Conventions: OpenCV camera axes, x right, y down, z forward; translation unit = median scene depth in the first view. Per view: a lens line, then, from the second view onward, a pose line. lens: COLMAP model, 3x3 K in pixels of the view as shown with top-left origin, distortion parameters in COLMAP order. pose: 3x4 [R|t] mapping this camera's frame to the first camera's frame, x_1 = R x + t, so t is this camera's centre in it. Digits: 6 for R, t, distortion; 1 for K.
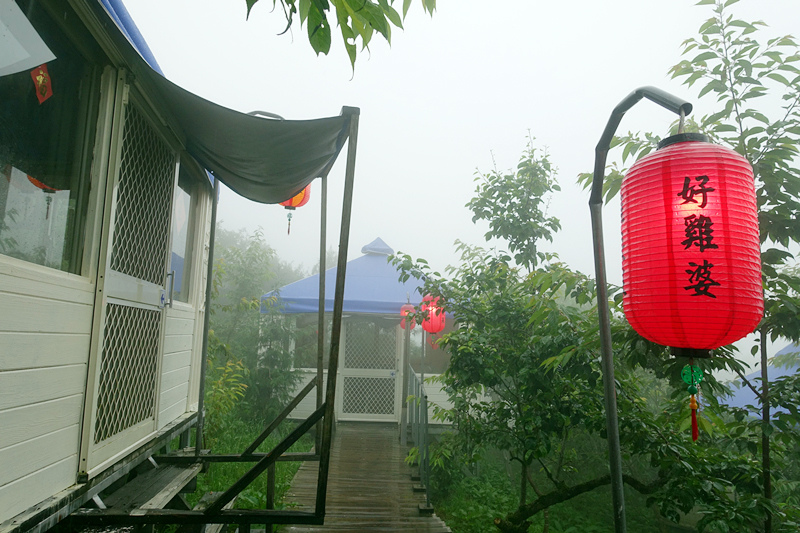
lens RADIAL K [[560.7, 0, 400.0], [0, 560.7, 266.5], [0, 0, 1]] dist [-0.001507, 0.001236]
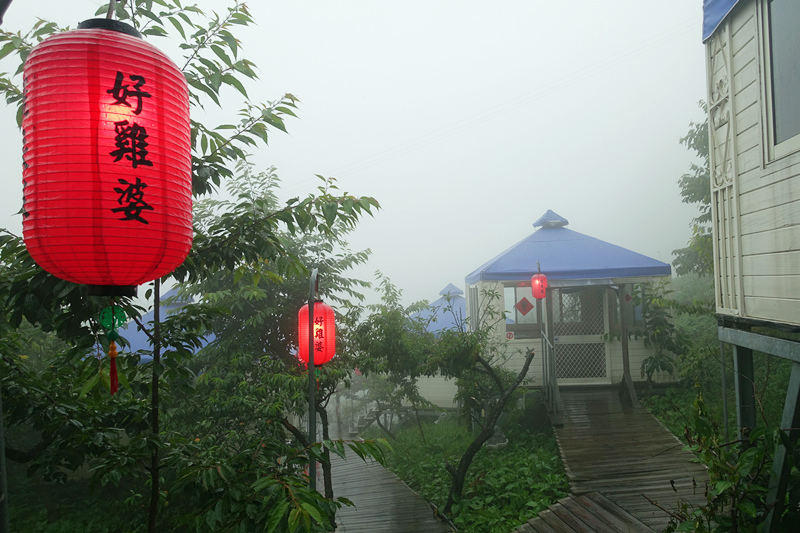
lens RADIAL K [[560.7, 0, 400.0], [0, 560.7, 266.5], [0, 0, 1]] dist [-0.001507, 0.001236]
pose [[0.539159, -0.004121, 0.842194, 0.054372], [-0.070562, 0.996251, 0.050048, 0.048485], [-0.839243, -0.086411, 0.536847, 0.214086]]
